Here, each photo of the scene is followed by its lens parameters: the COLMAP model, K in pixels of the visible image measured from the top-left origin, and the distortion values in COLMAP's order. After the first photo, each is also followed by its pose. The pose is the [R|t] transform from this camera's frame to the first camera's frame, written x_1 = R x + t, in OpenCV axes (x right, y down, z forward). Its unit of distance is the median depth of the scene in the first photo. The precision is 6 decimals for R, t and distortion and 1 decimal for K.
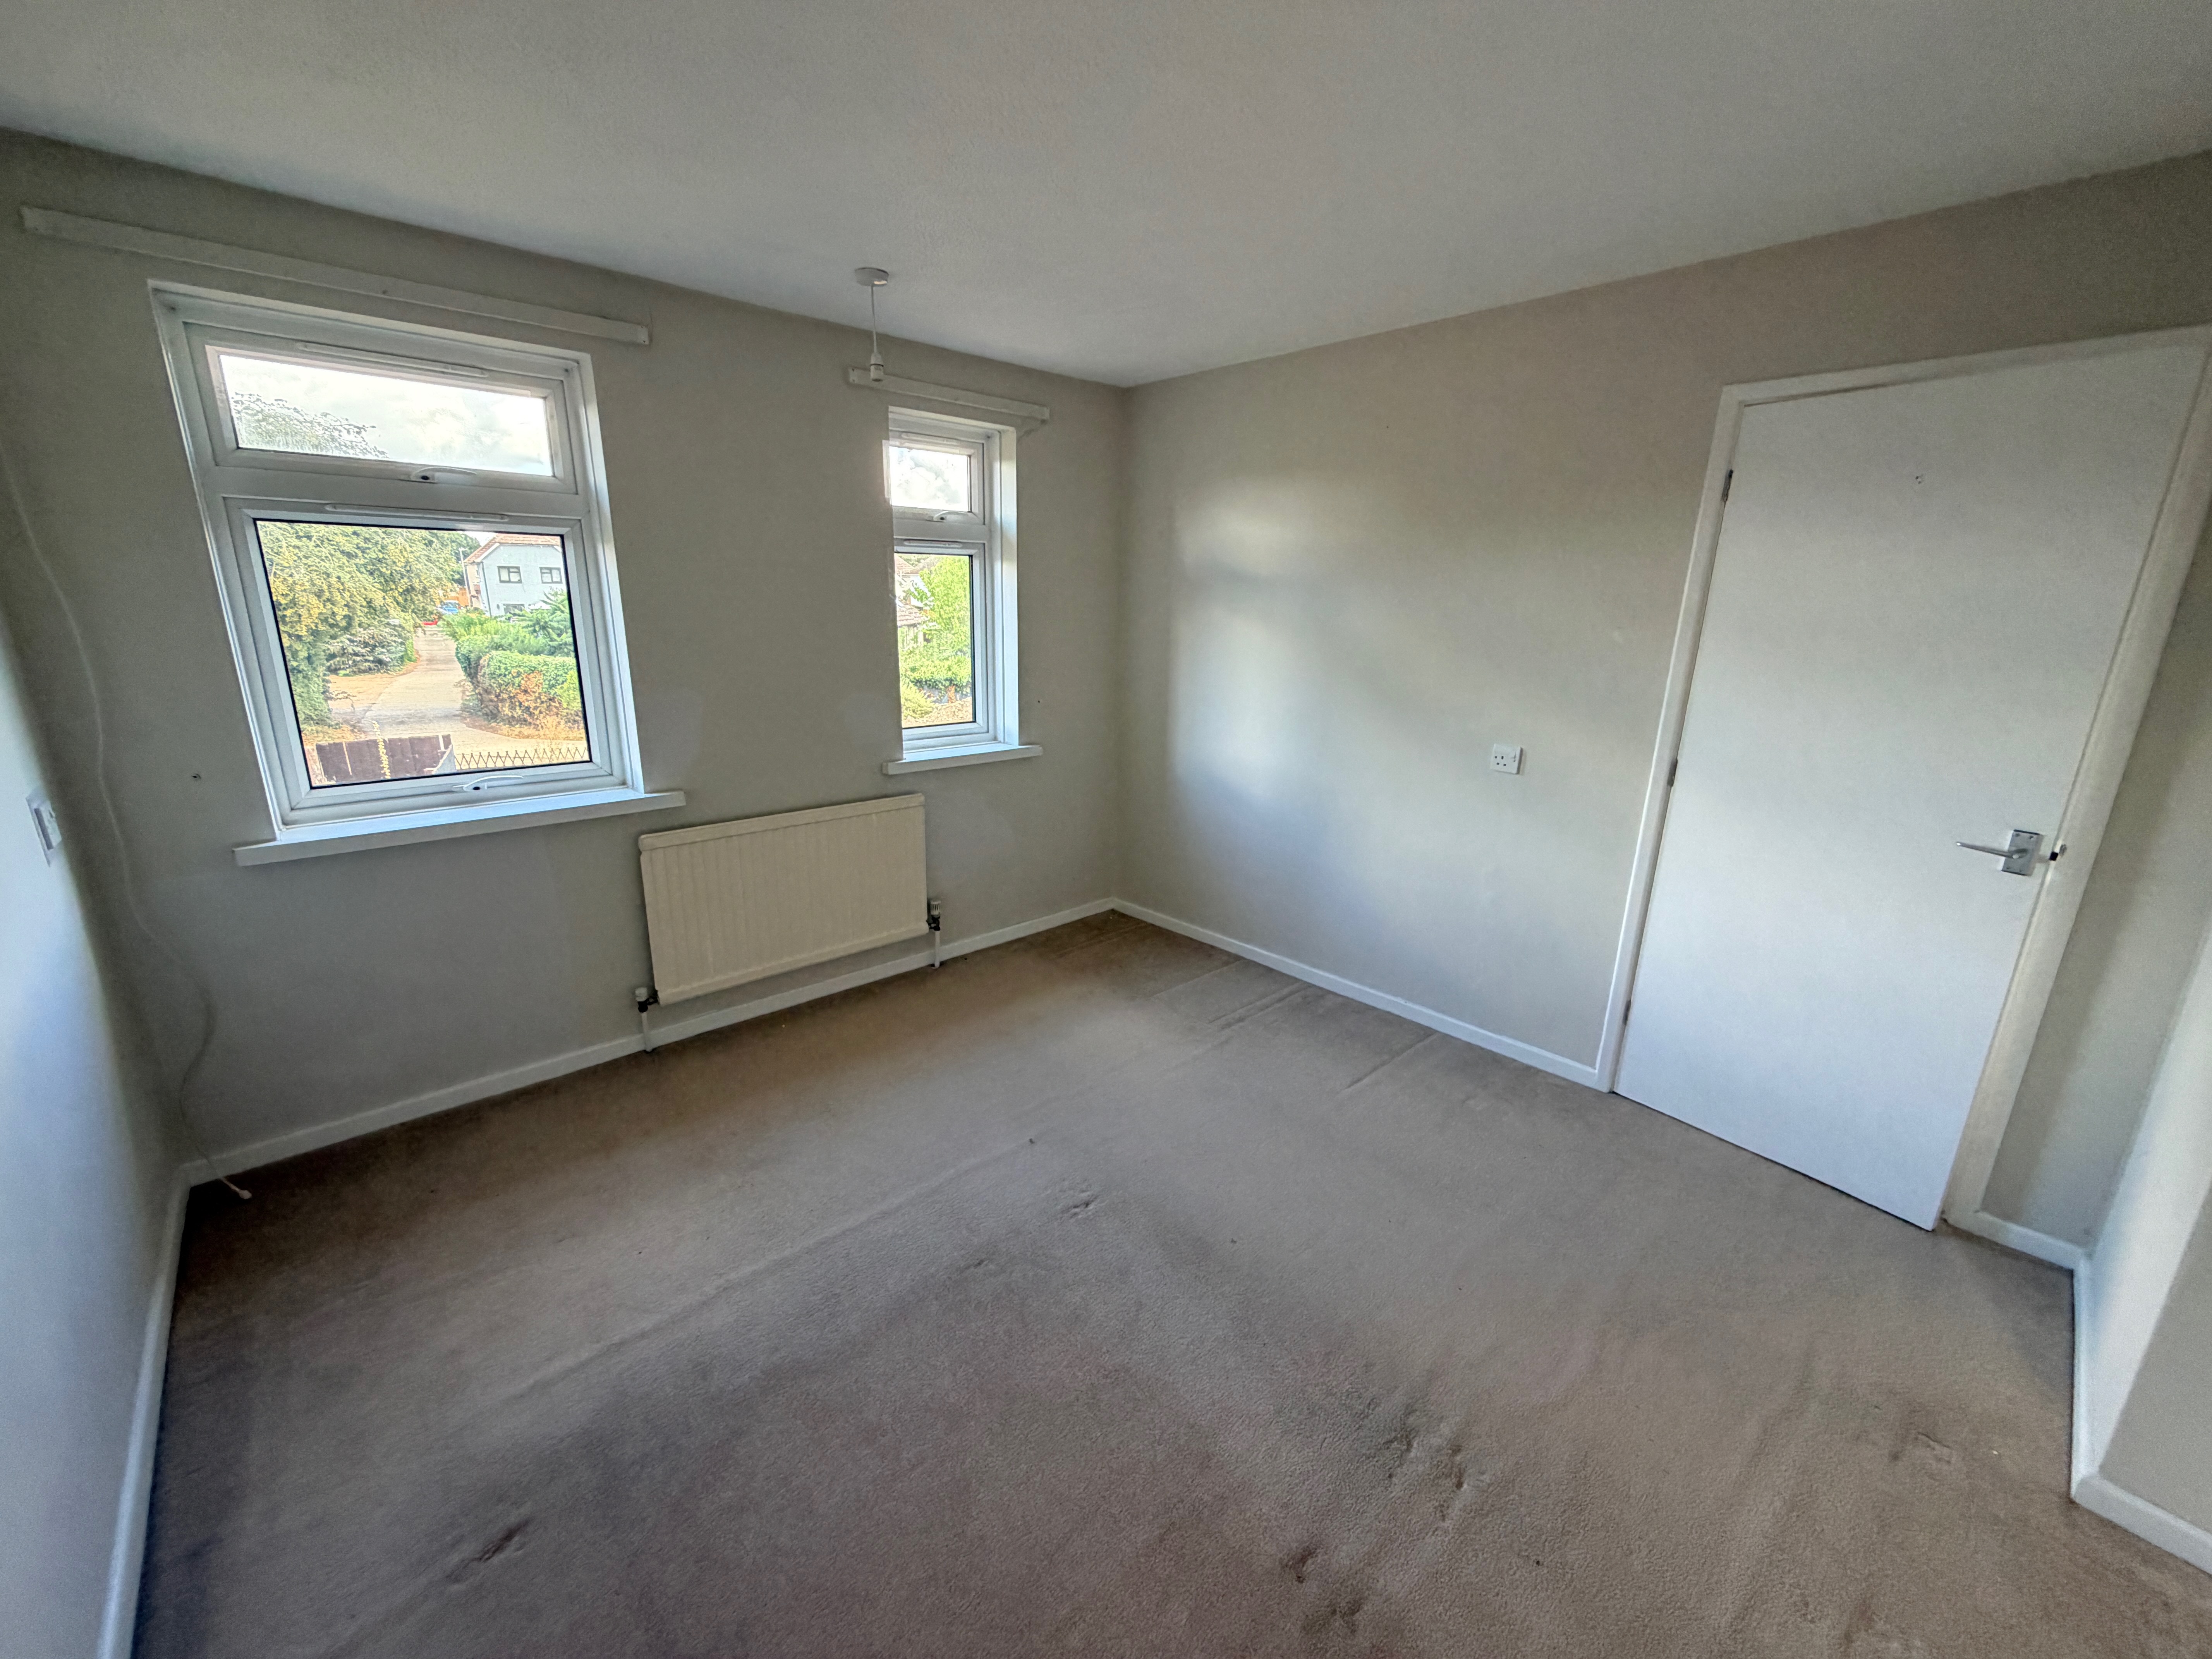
lens RADIAL K [[909.2, 0, 1078.8], [0, 909.2, 837.0], [0, 0, 1]] dist [-0.002510, -0.000710]
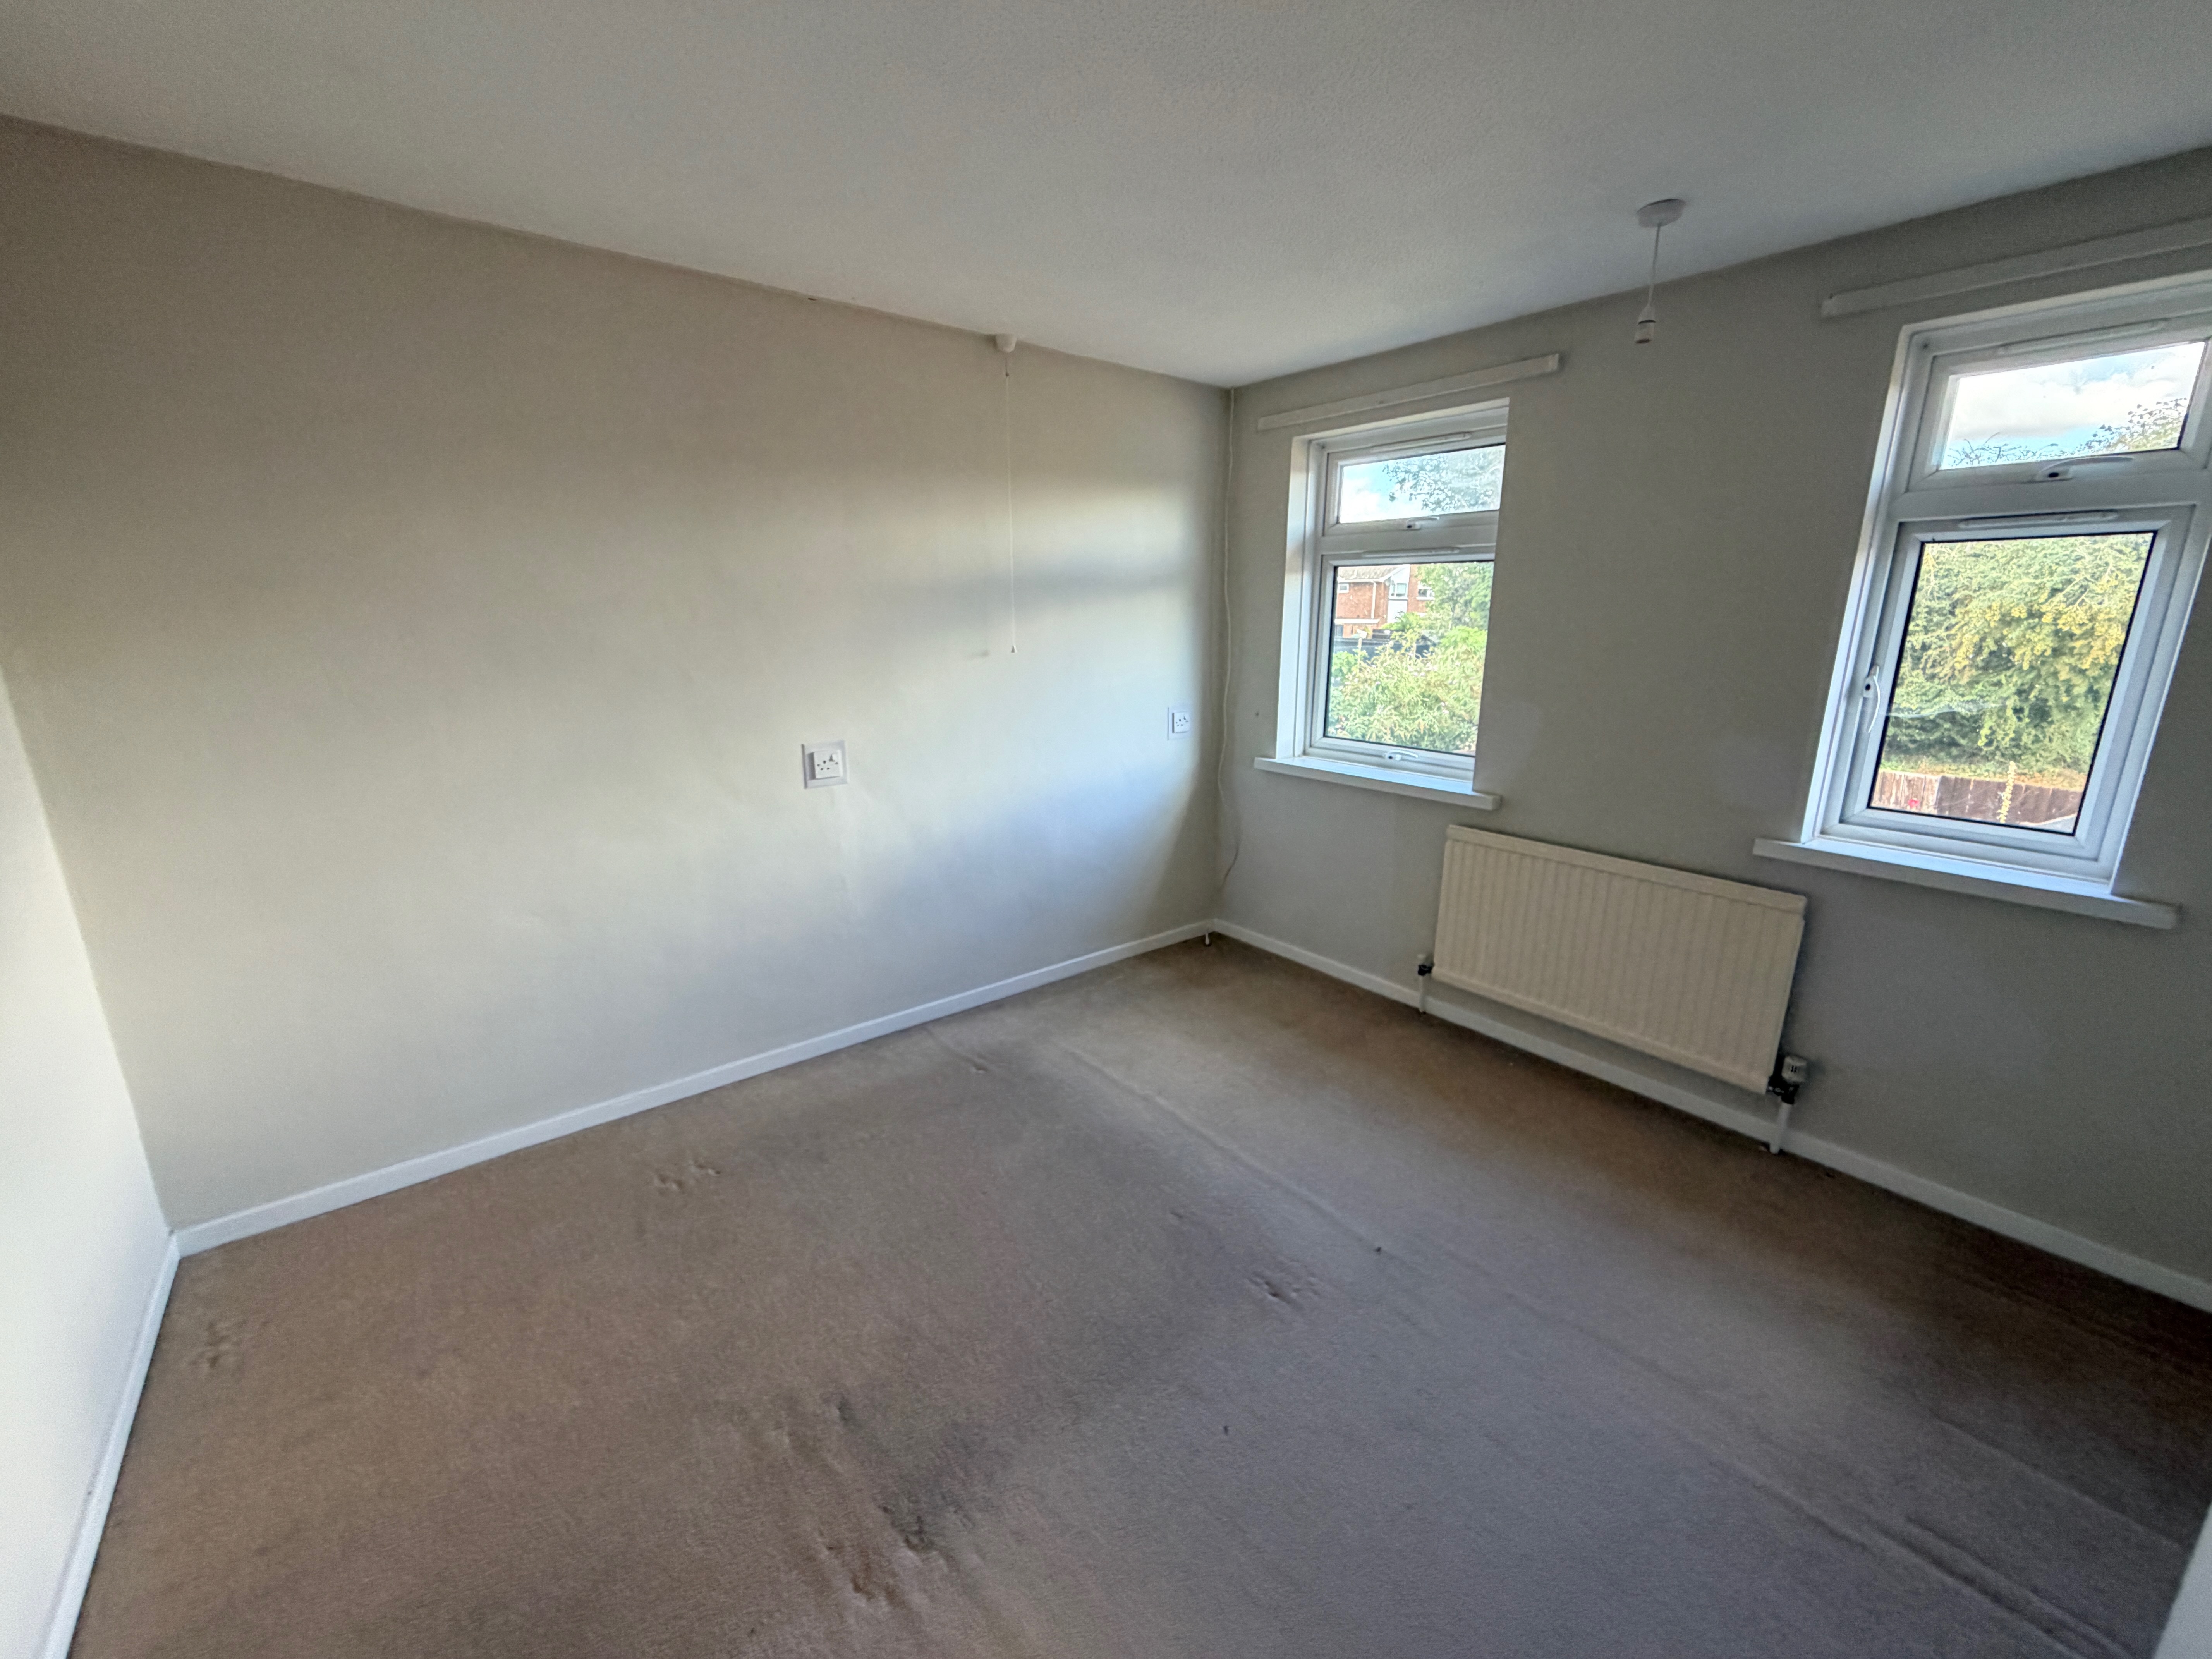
lens RADIAL K [[909.2, 0, 1078.8], [0, 909.2, 837.0], [0, 0, 1]] dist [-0.002510, -0.000710]
pose [[-0.099102, 0.230135, -0.968100, 0.520285], [-0.251820, 0.935420, 0.248145, -0.120735], [0.962687, 0.268378, -0.034749, 0.482331]]
